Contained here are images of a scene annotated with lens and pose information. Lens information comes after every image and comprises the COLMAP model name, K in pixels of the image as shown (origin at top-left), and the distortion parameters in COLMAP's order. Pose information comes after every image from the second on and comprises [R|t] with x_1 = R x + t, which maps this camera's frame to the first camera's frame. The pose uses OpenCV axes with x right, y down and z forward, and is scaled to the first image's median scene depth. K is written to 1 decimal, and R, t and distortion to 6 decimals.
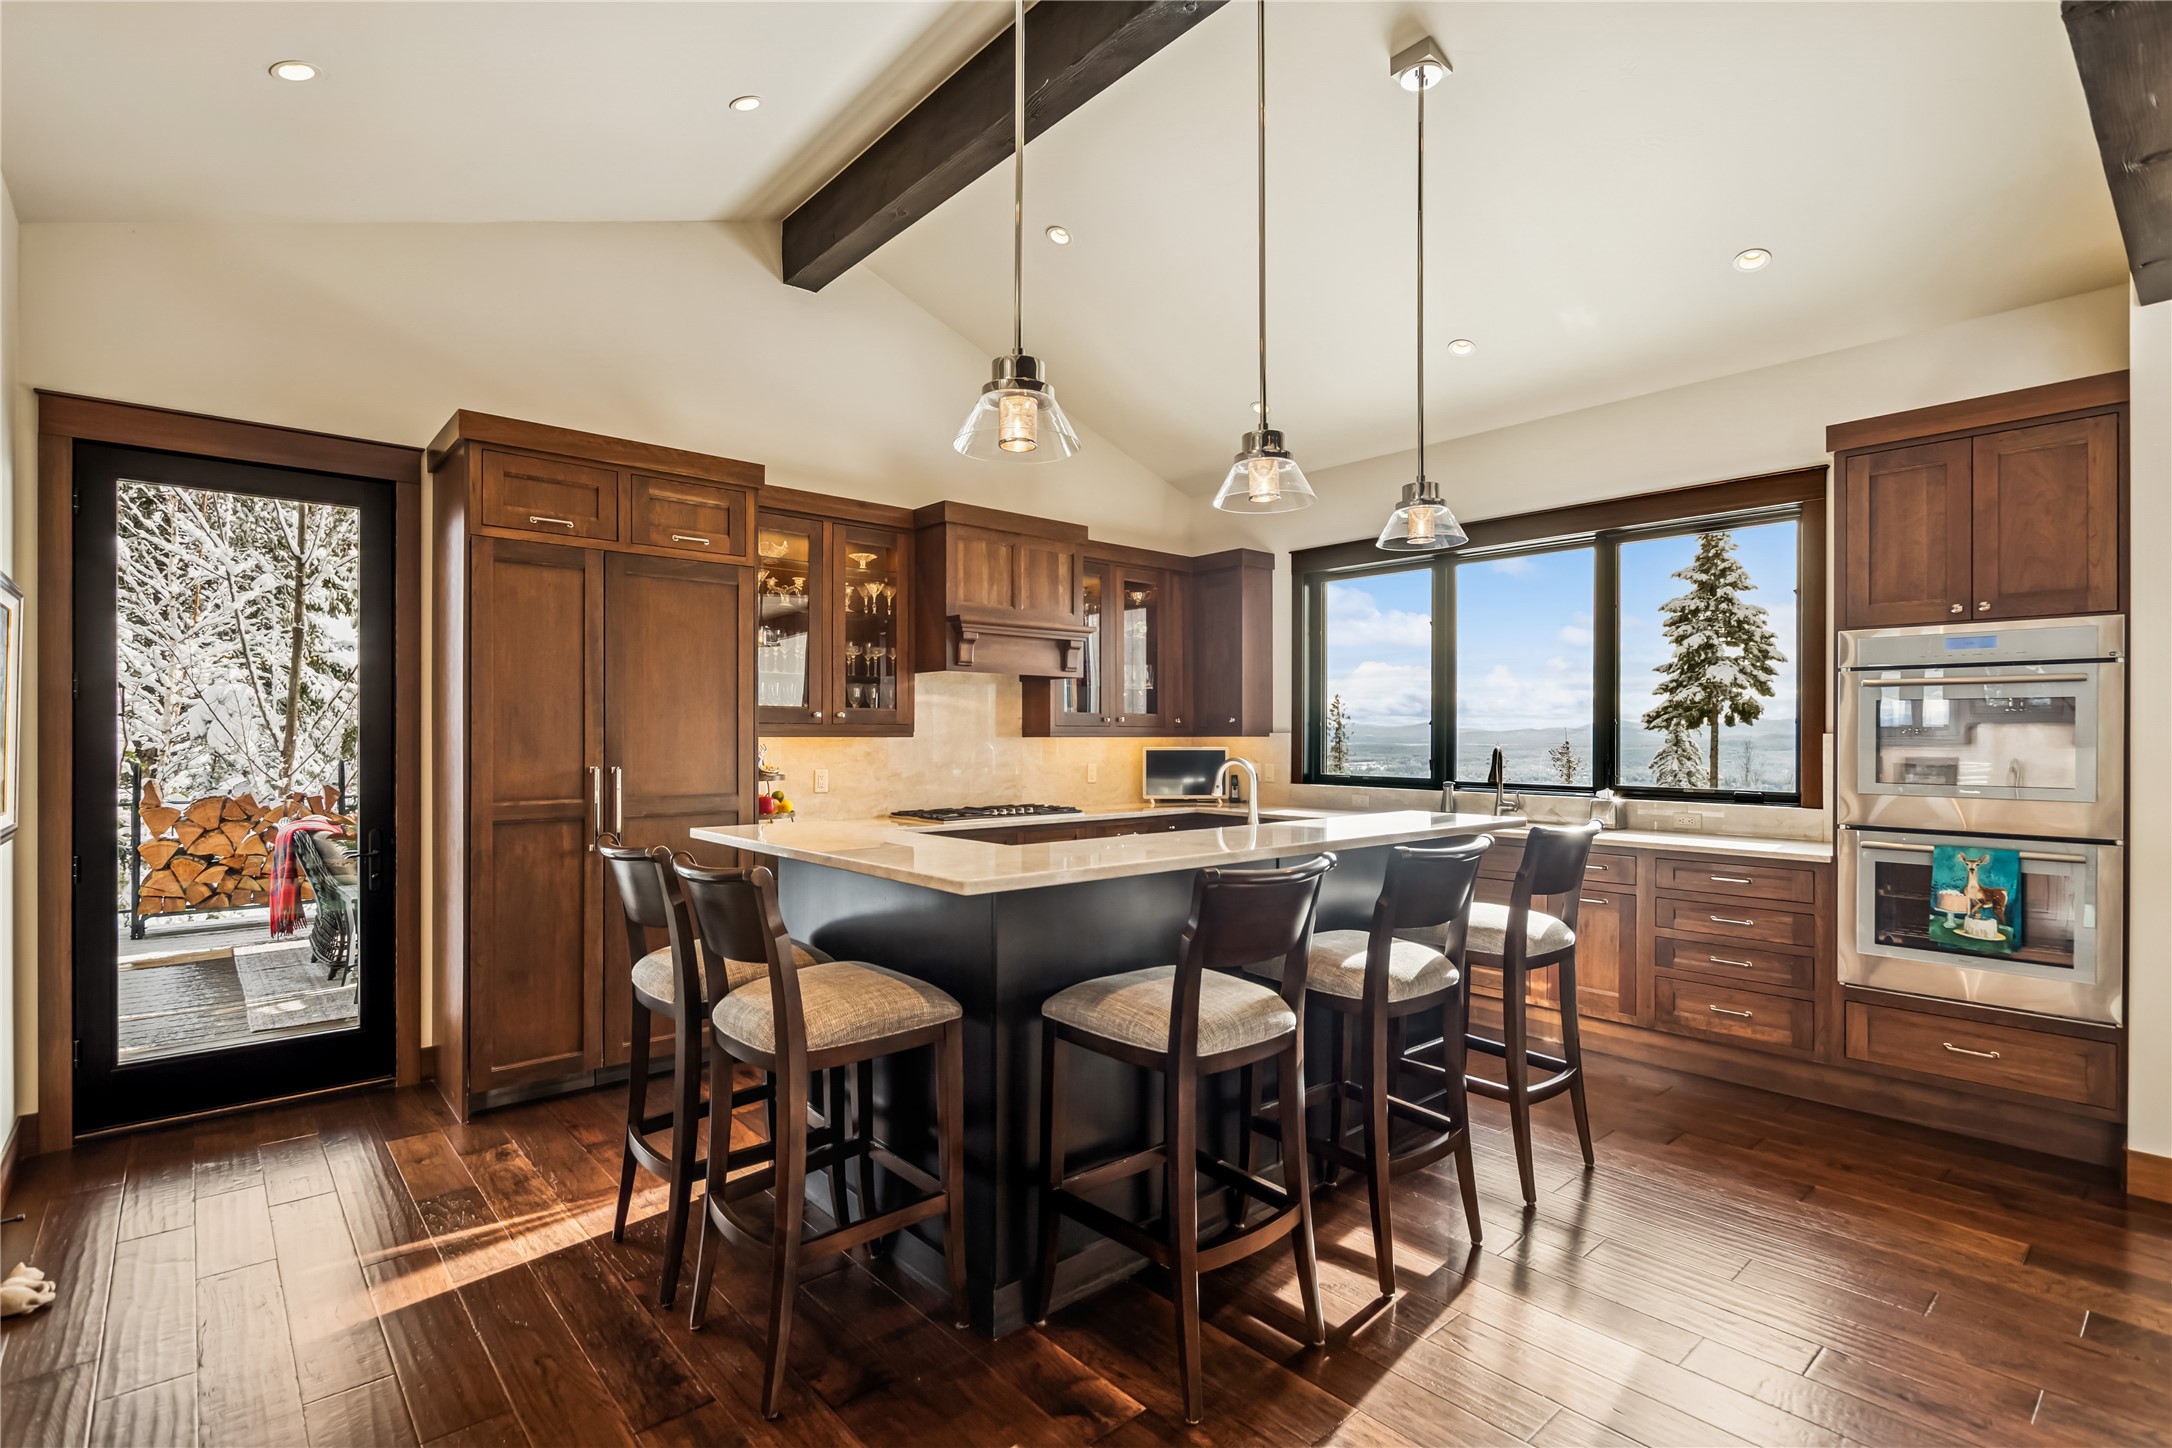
lens RADIAL K [[1030.4, 0, 1086.5], [0, 1030.4, 733.9], [0, 0, 1]] dist [0.002016, 0.000181]
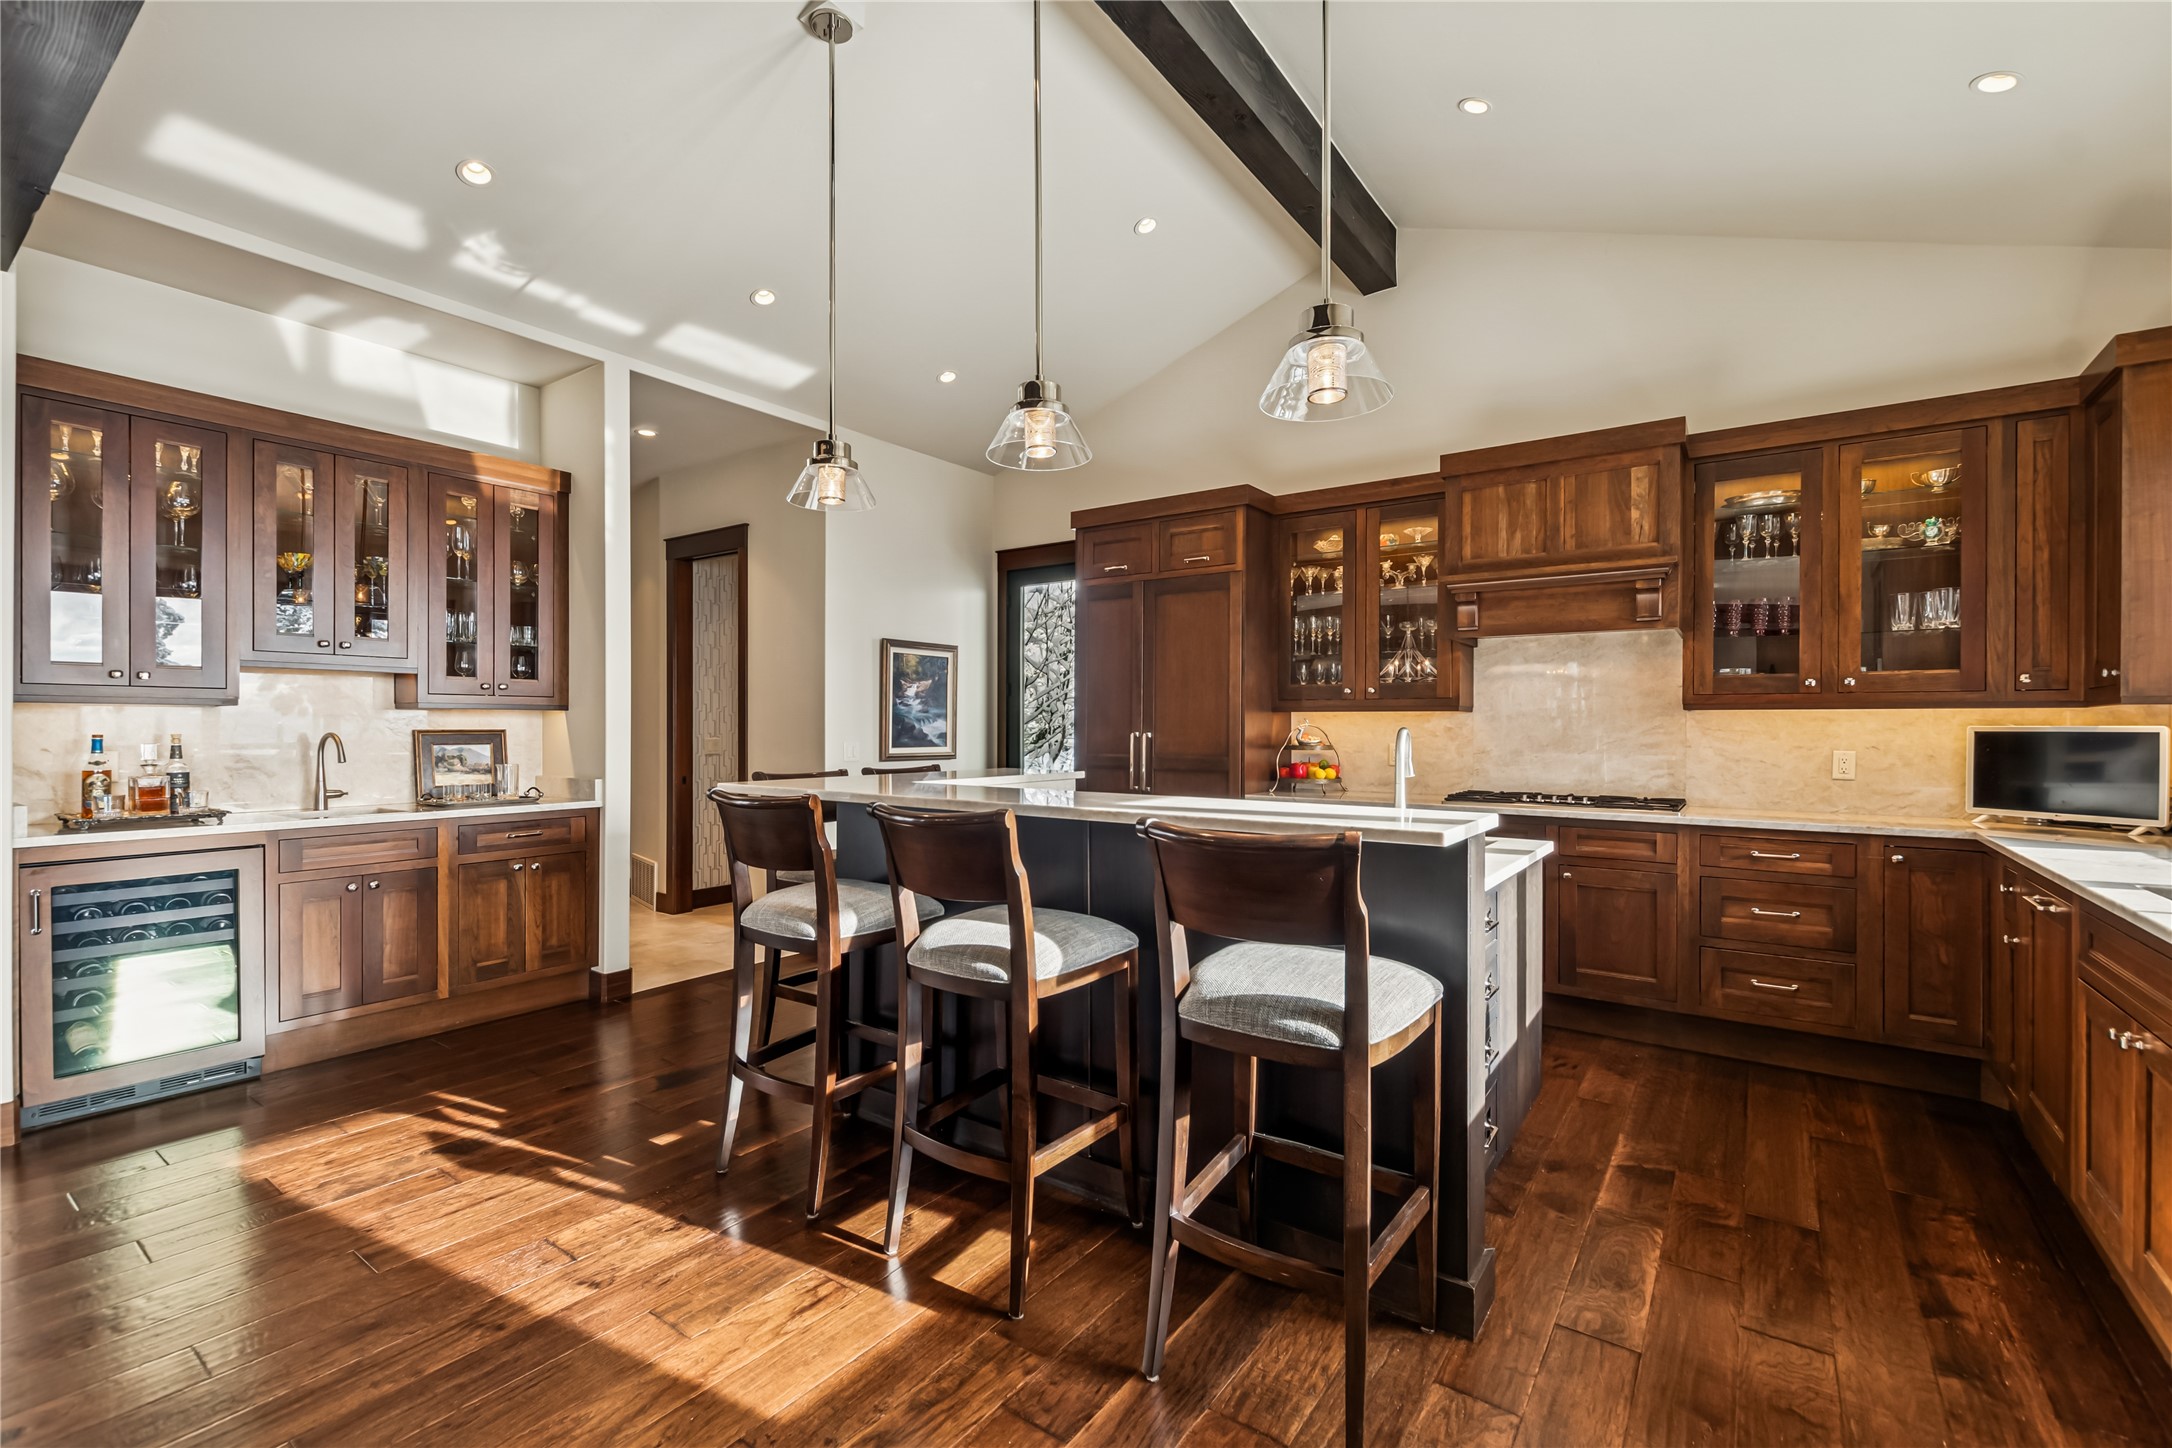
lens RADIAL K [[943.9, 0, 1080.4], [0, 943.9, 724.9], [0, 0, 1]] dist [0.014184, -0.005434]
pose [[0.224976, 0.001153, -0.974364, 0.620672], [-0.000651, 0.999999, 0.001033, 0.015839], [0.974364, 0.000402, 0.224977, 0.488515]]
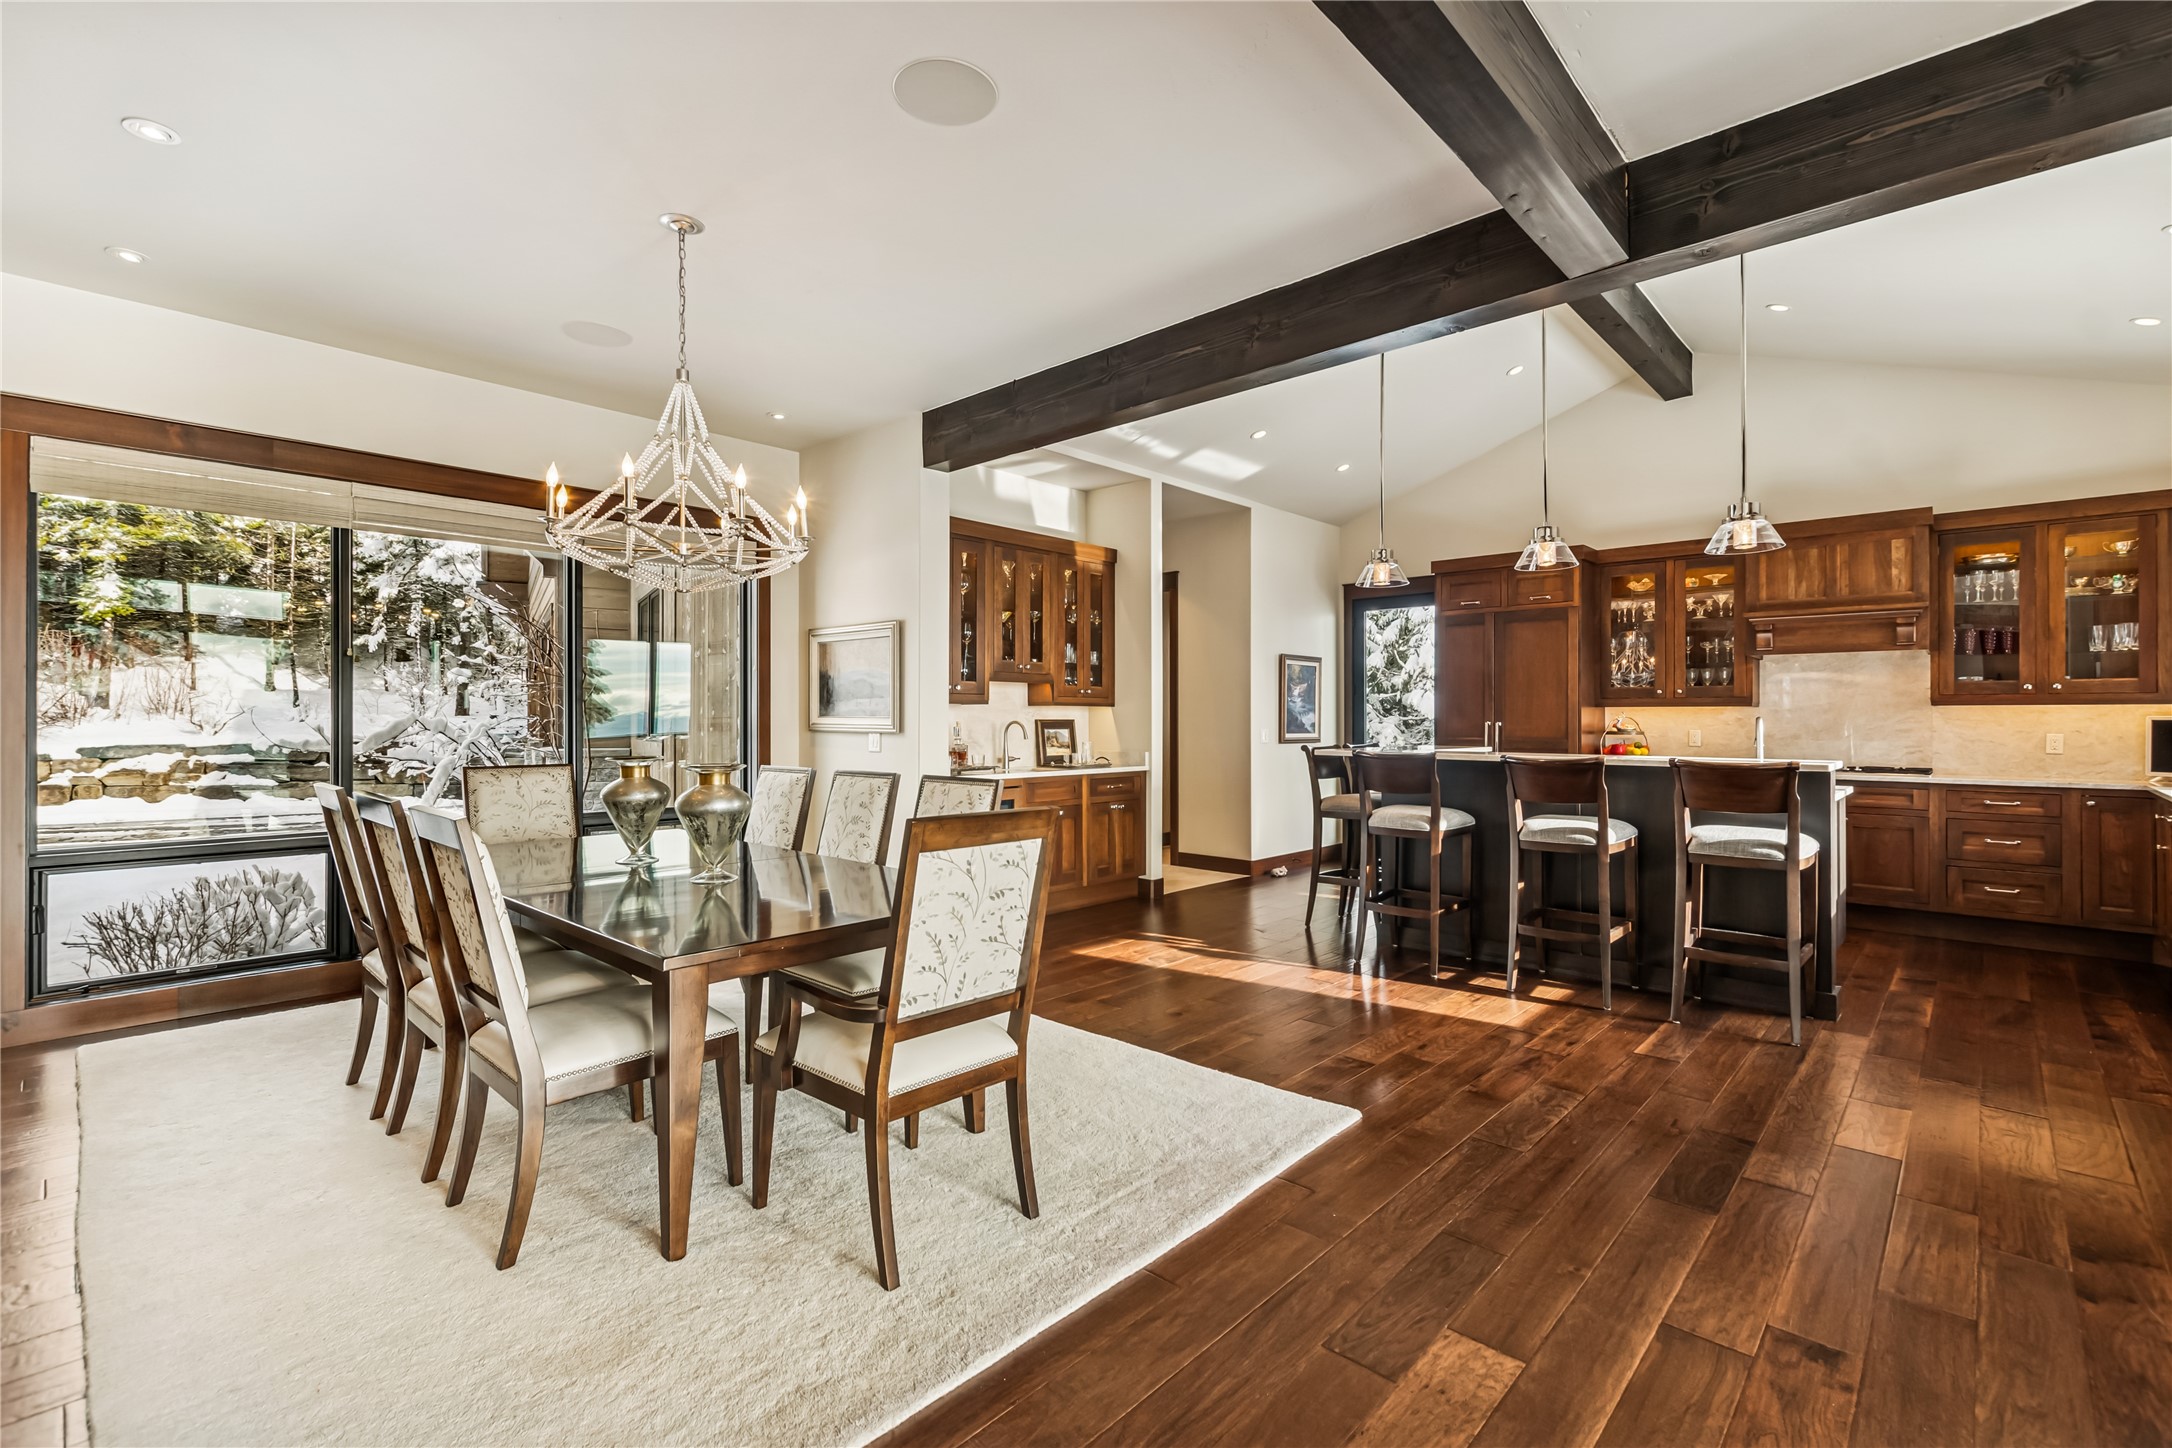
lens RADIAL K [[943.9, 0, 1120.3], [0, 943.9, 711.5], [0, 0, 1]] dist [0.014184, -0.005434]
pose [[0.110221, -0.007441, -0.993879, 0.983506], [-0.000706, 0.999971, -0.007565, 0.020163], [0.993907, 0.001536, 0.110212, 0.070516]]
